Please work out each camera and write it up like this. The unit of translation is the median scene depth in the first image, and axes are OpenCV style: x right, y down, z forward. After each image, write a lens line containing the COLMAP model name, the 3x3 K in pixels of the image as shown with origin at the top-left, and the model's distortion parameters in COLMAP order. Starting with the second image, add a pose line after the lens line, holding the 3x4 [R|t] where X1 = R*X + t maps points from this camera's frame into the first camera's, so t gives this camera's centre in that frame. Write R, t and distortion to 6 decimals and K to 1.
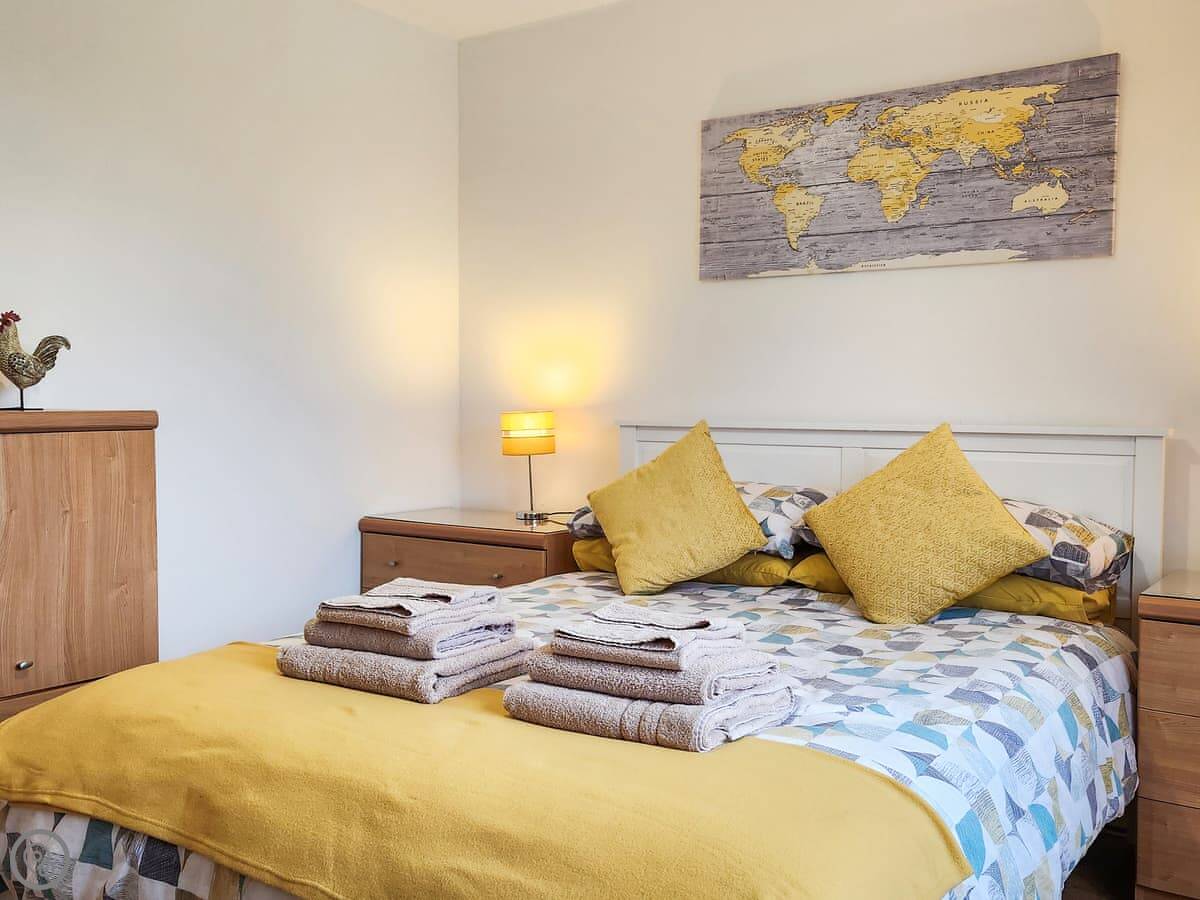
lens RADIAL K [[1072.2, 0, 644.6], [0, 1072.2, 448.3], [0, 0, 1]] dist [0.065860, -0.061939]
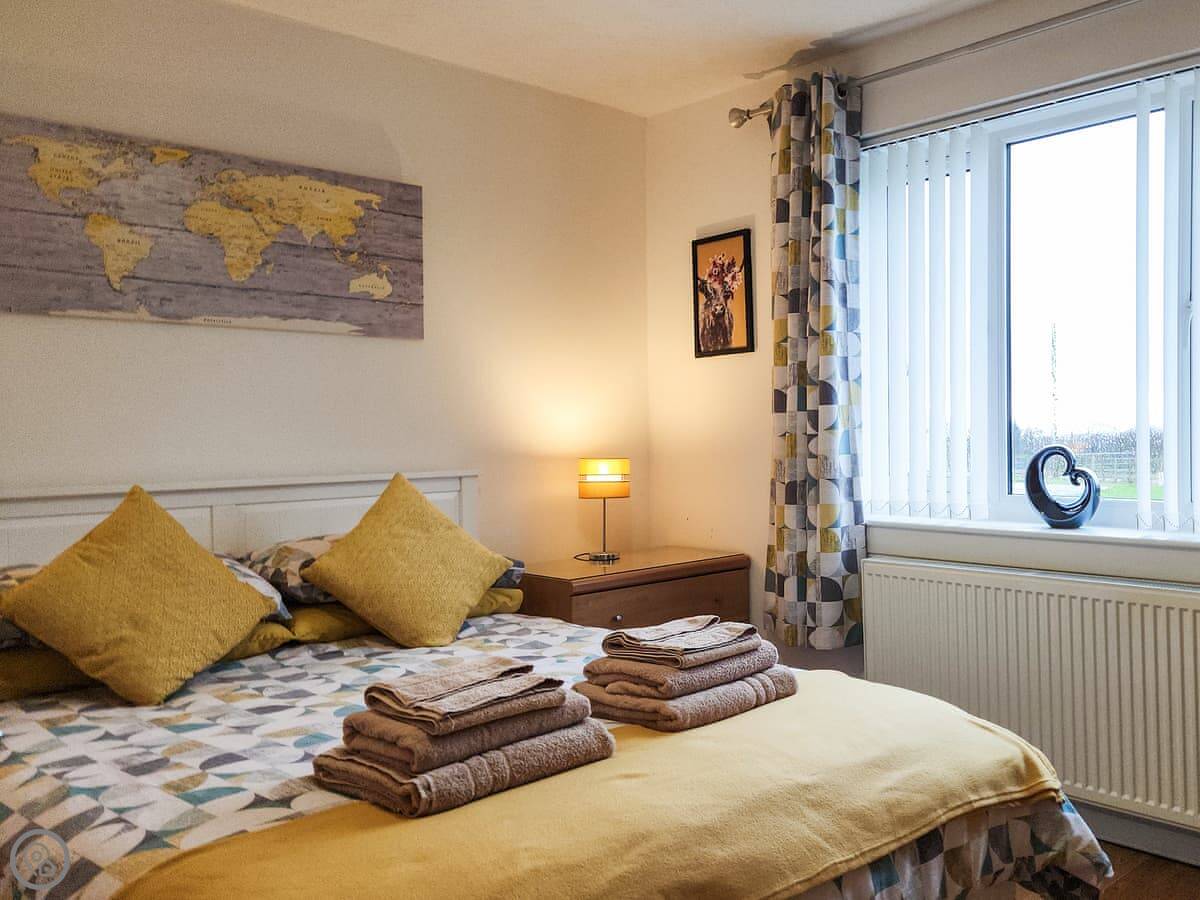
lens RADIAL K [[1072.2, 0, 644.6], [0, 1072.2, 448.3], [0, 0, 1]] dist [0.065860, -0.061939]
pose [[0.218194, -0.026332, 0.975550, -0.705592], [0.061092, 0.998044, 0.013275, -0.043358], [-0.973991, 0.056702, 0.219376, 0.420901]]
